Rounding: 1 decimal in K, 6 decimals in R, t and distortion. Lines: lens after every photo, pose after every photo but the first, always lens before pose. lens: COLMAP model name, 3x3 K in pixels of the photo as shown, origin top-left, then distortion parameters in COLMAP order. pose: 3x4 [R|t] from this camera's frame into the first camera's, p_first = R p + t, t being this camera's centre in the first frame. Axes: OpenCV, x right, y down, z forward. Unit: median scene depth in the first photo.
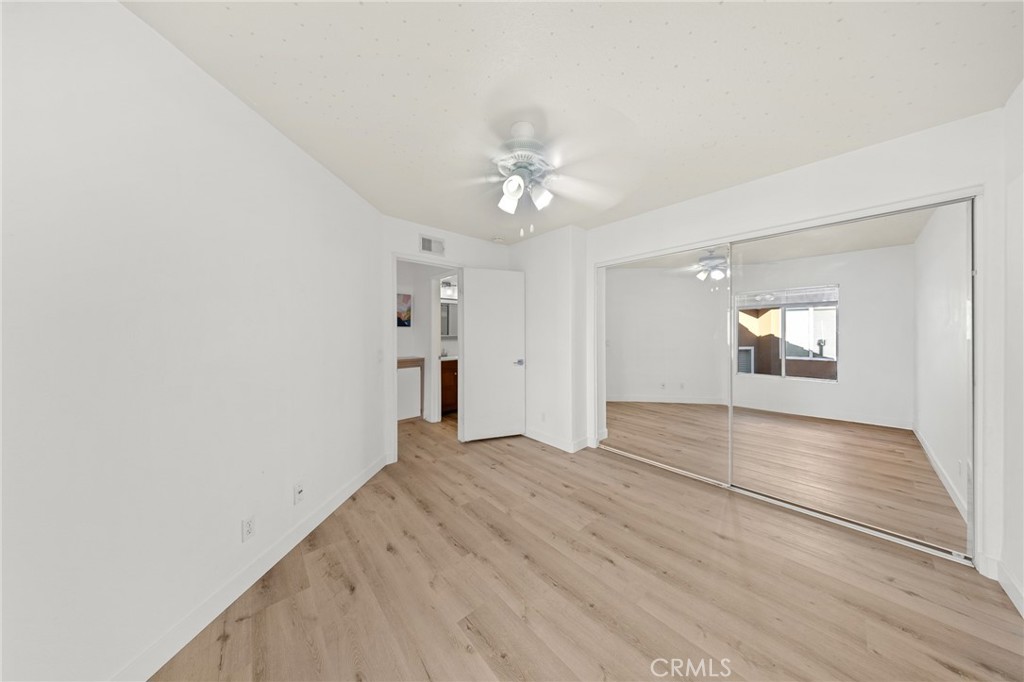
lens RADIAL K [[297.1, 0, 518.1], [0, 297.1, 336.1], [0, 0, 1]] dist [-0.001058, -0.000290]
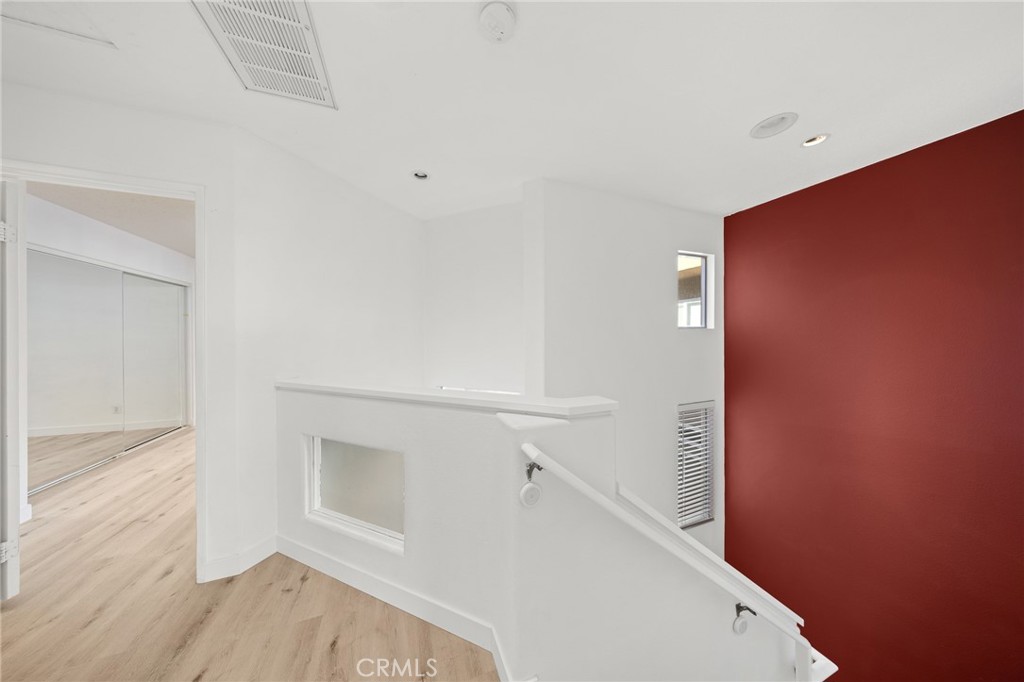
lens RADIAL K [[297.1, 0, 512.4], [0, 297.1, 337.9], [0, 0, 1]] dist [-0.001058, -0.000290]
pose [[-0.932620, 0.017142, 0.360452, -1.225196], [0.026220, 0.999450, 0.020308, 0.024119], [-0.359906, 0.028391, -0.932557, 1.448320]]
